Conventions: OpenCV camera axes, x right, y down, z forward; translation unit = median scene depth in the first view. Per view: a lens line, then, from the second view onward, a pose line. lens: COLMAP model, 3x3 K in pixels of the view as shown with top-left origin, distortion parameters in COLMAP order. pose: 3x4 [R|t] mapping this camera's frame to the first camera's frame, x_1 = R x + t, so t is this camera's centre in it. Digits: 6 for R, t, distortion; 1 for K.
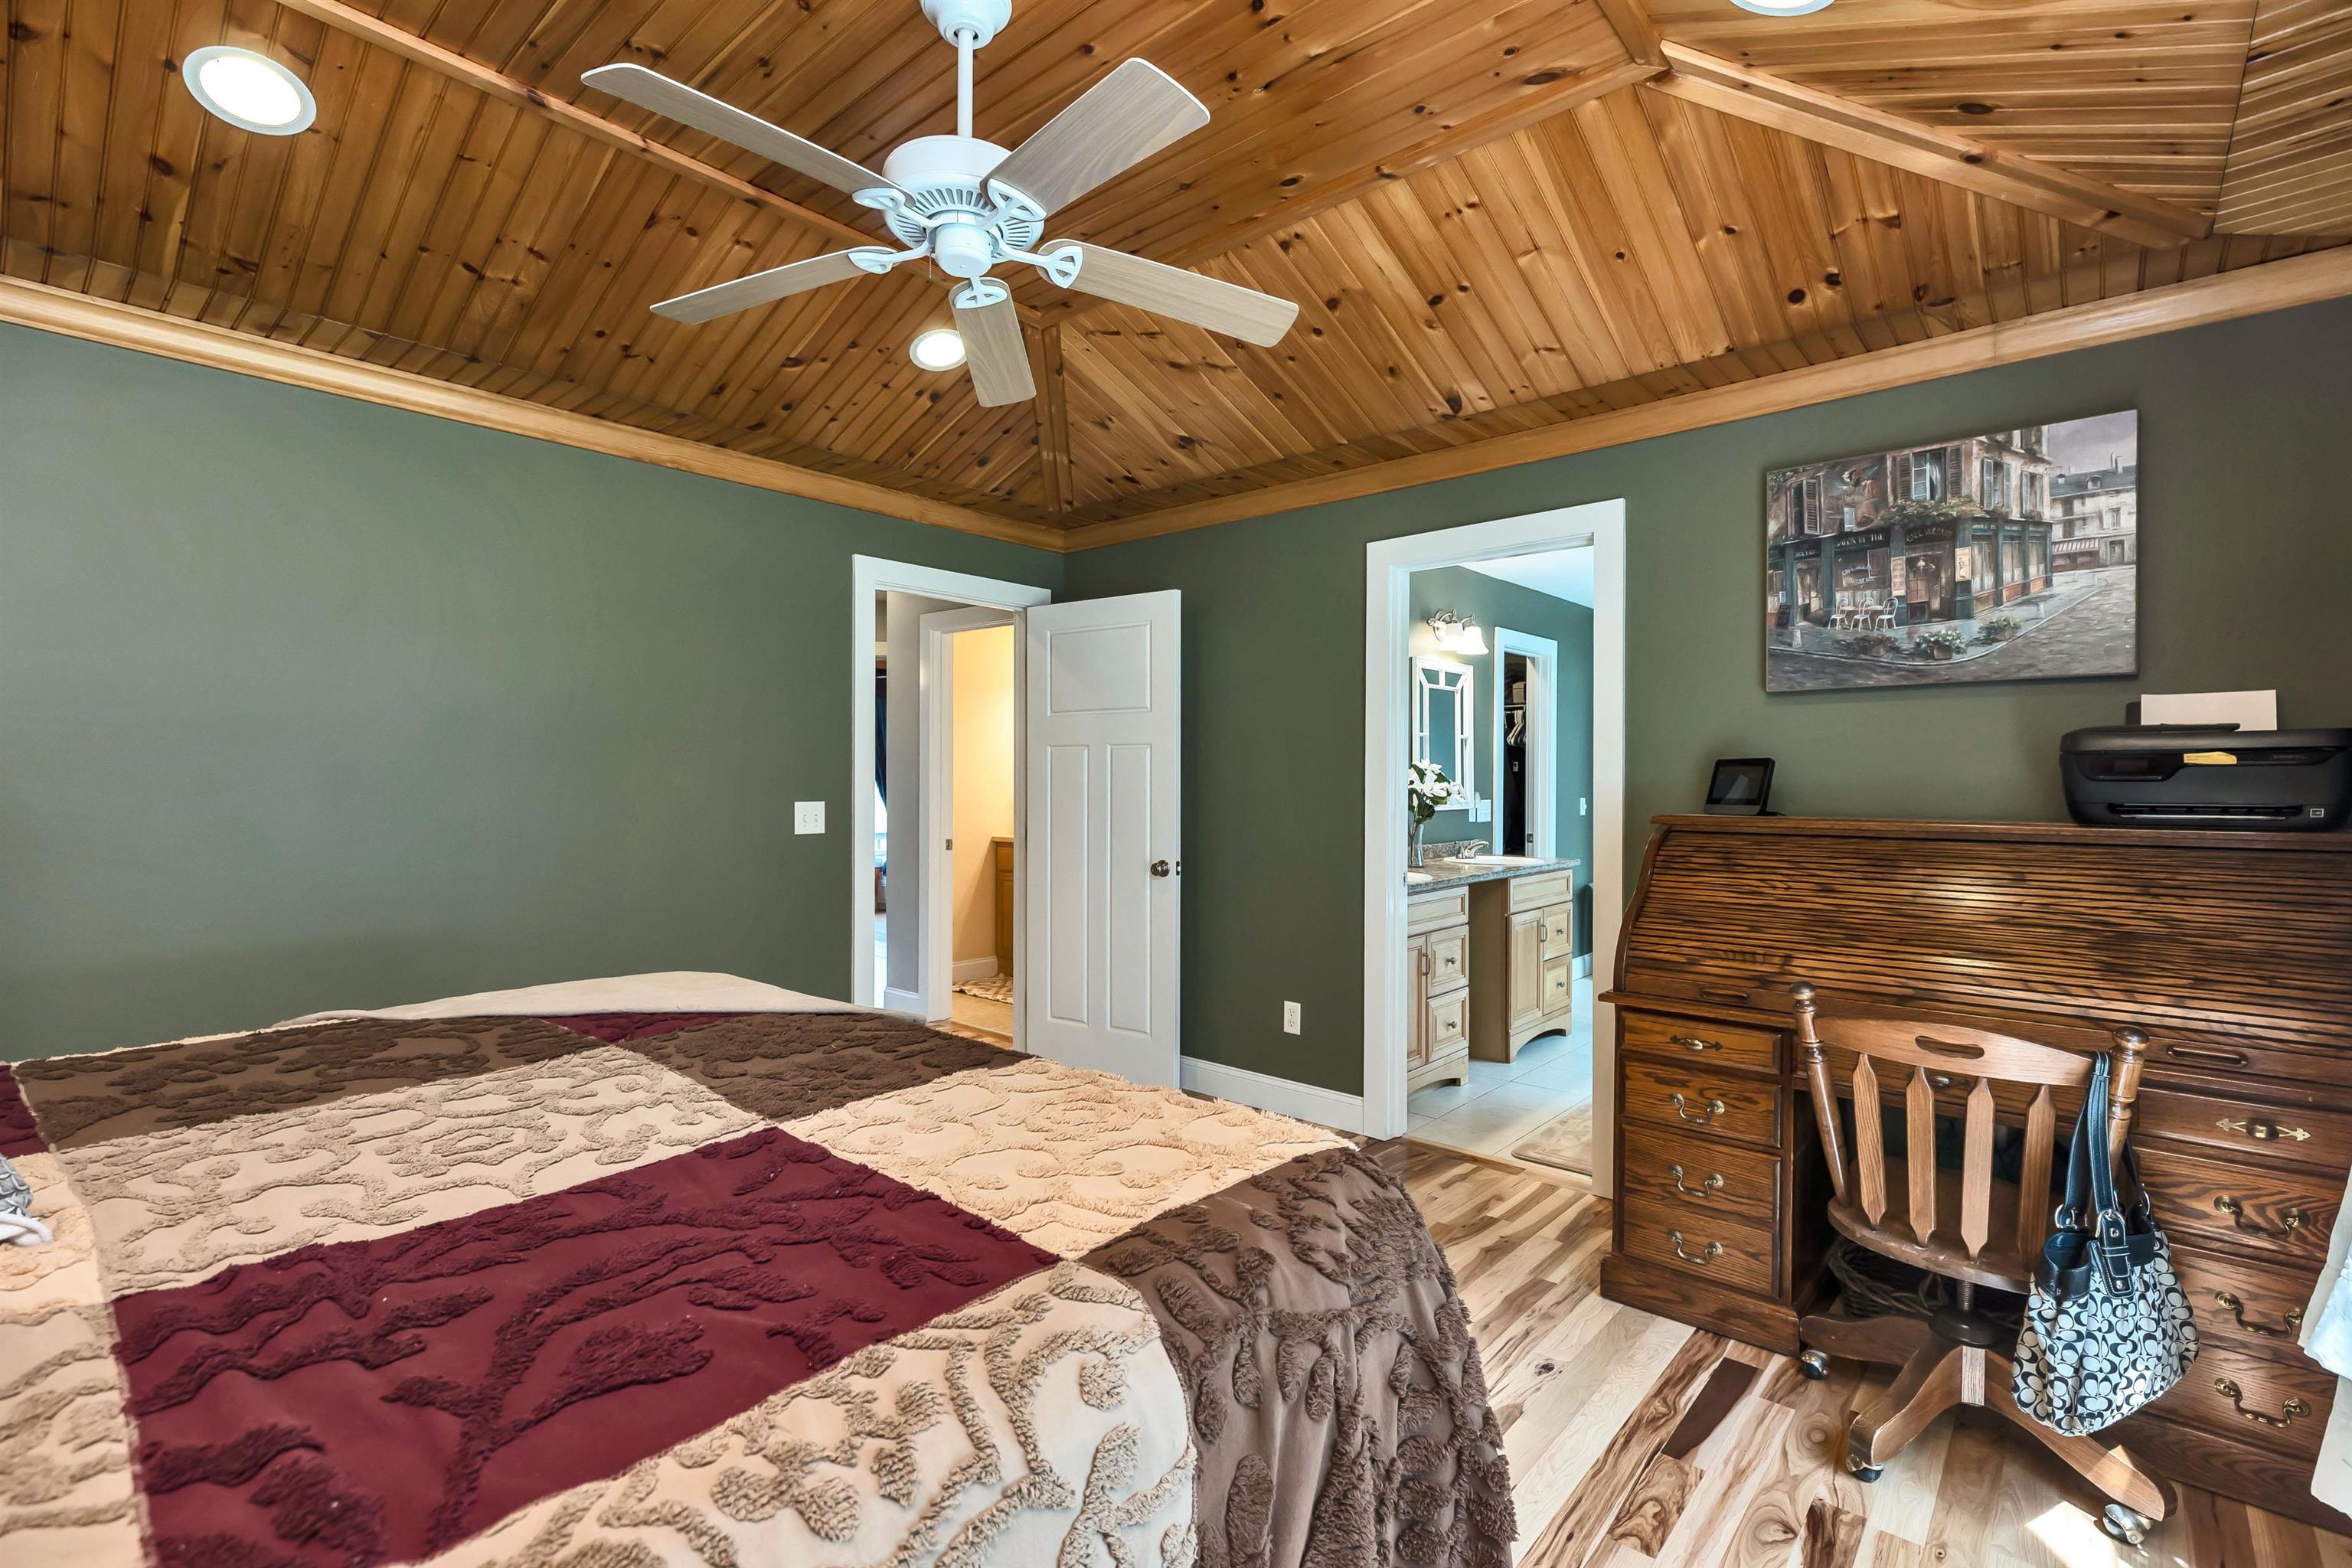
lens RADIAL K [[1063.6, 0, 1175.0], [0, 1063.6, 780.1], [0, 0, 1]] dist [0.001687, -0.000389]
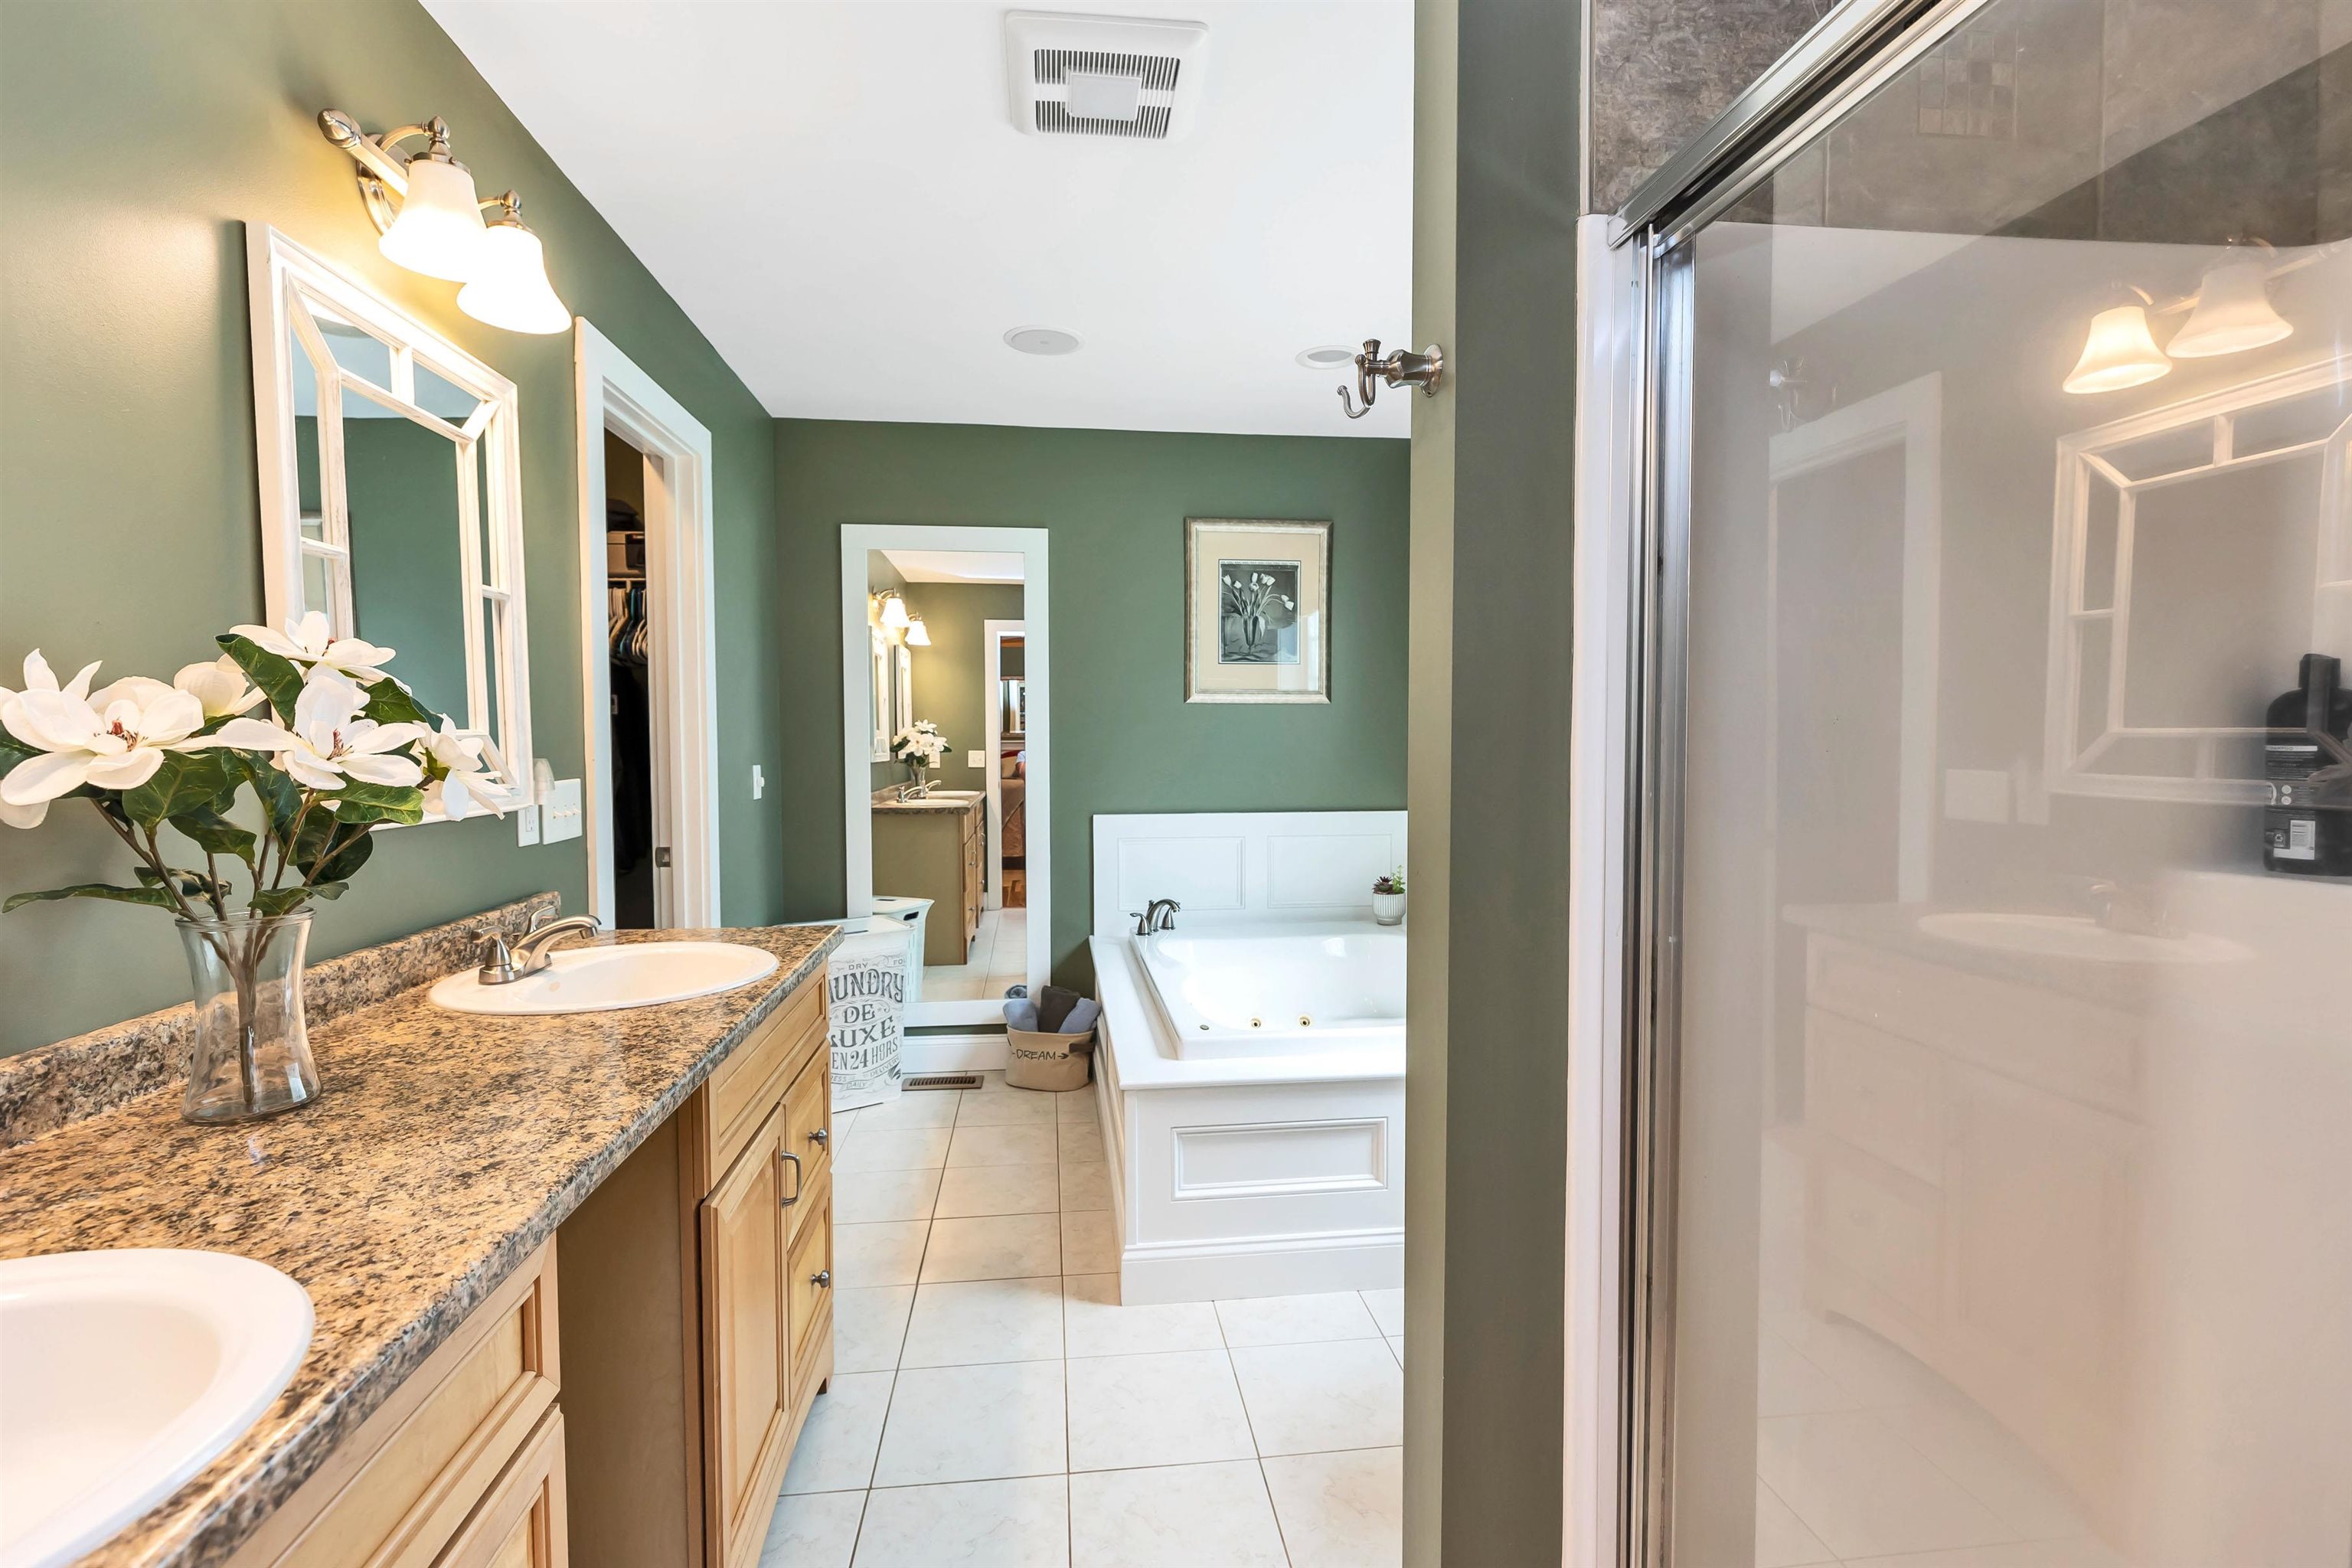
lens RADIAL K [[1063.6, 0, 1175.0], [0, 1063.6, 786.2], [0, 0, 1]] dist [0.001687, -0.000389]
pose [[0.665766, -0.040104, 0.745082, 0.174584], [0.008314, 0.998891, 0.046336, 0.006112], [-0.746114, -0.024654, 0.665362, 0.660867]]
